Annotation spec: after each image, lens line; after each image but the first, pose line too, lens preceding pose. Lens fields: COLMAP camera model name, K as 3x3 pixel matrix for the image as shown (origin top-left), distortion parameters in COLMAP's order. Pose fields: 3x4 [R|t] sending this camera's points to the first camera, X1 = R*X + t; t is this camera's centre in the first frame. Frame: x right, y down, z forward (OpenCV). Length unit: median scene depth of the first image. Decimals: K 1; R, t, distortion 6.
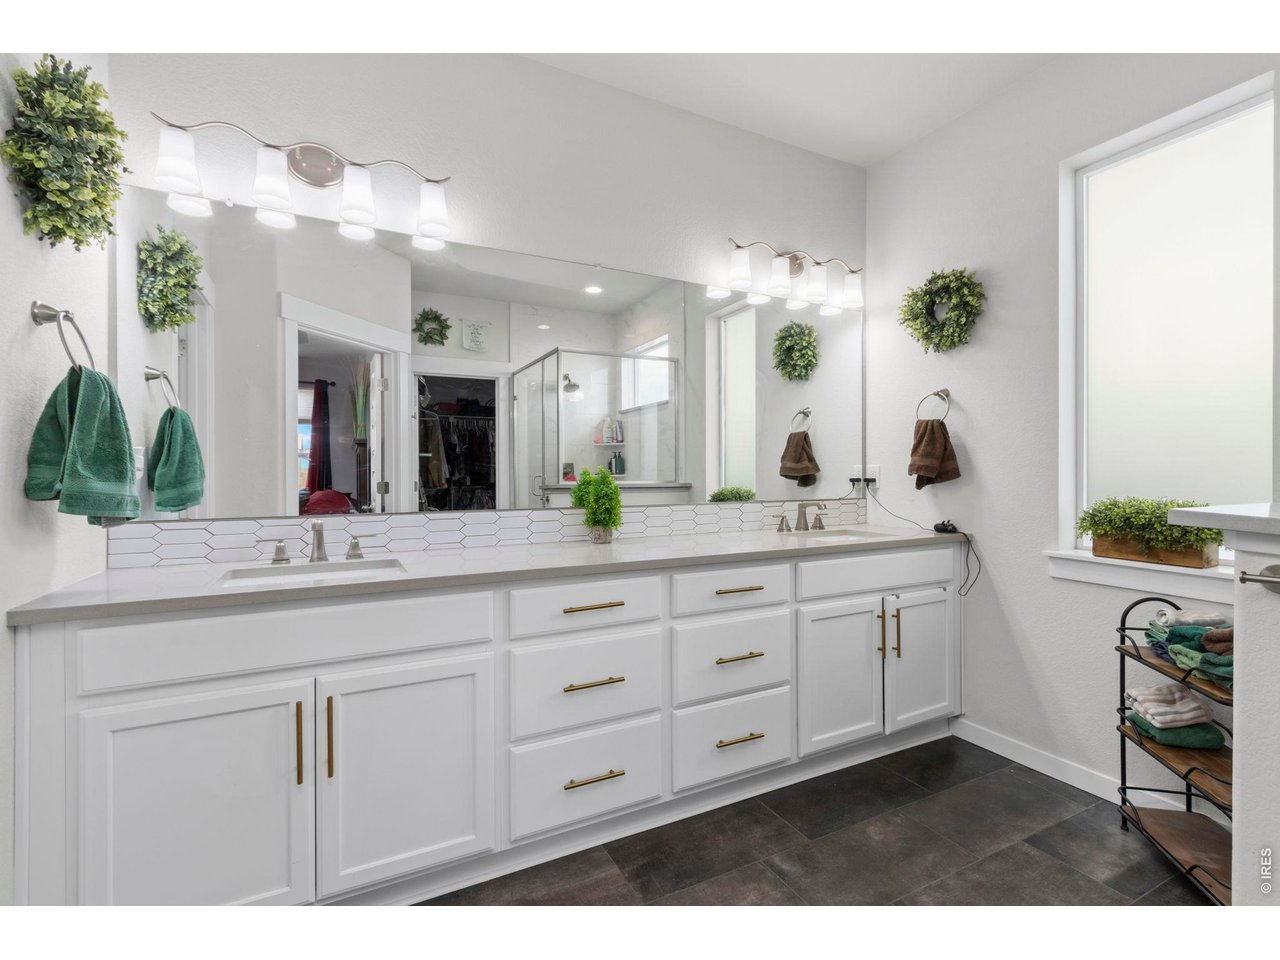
lens RADIAL K [[589.2, 0, 640.2], [0, 589.2, 477.1], [0, 0, 1]] dist [0.000789, 0.000103]
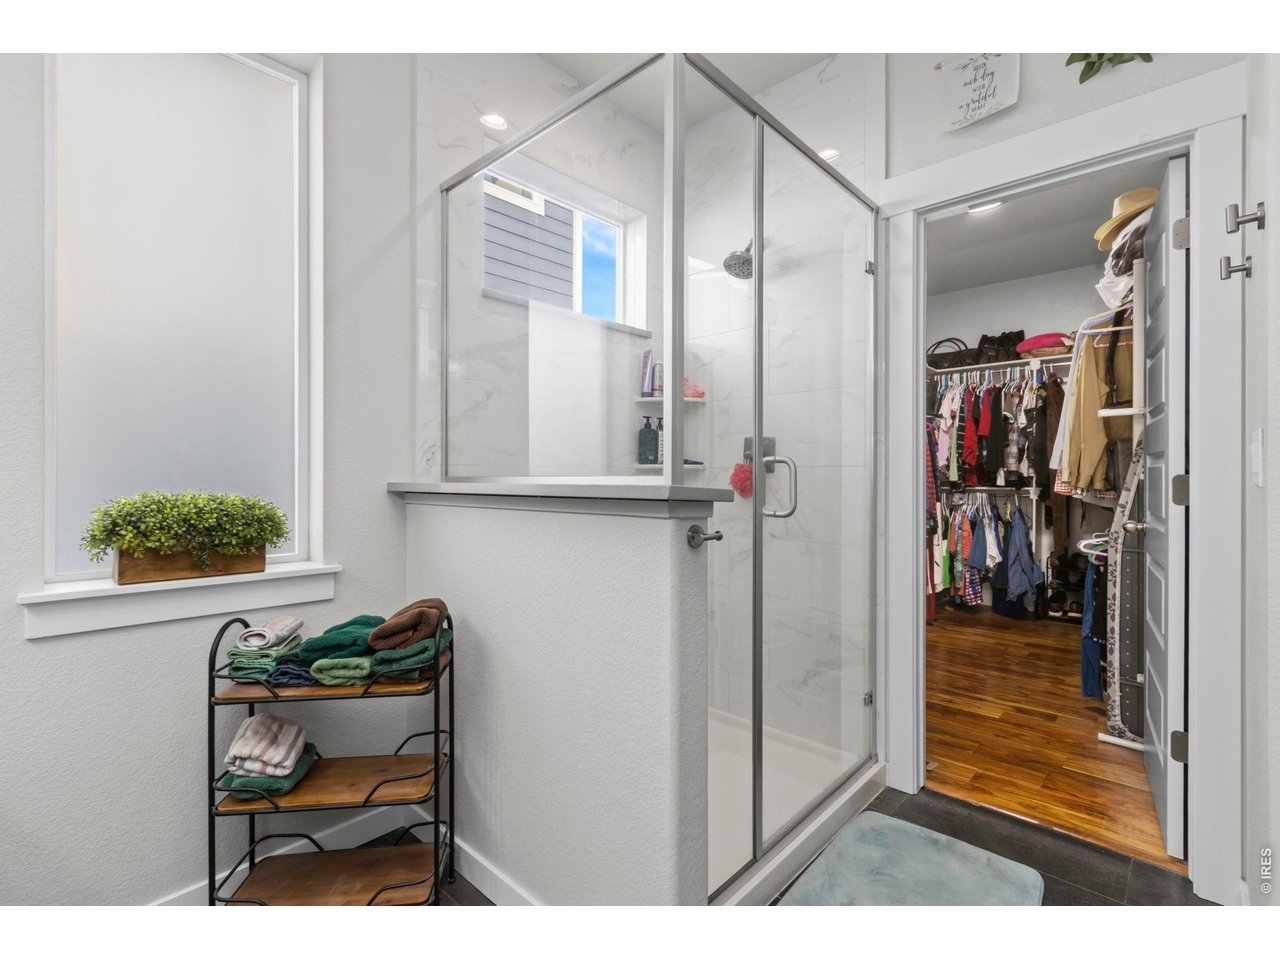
lens RADIAL K [[589.2, 0, 640.0], [0, 589.2, 475.5], [0, 0, 1]] dist [0.000789, 0.000103]
pose [[-0.335824, -0.003171, 0.941920, -0.037015], [0.004579, 0.999977, 0.005000, 0.014864], [-0.941914, 0.005992, -0.335802, 0.787473]]
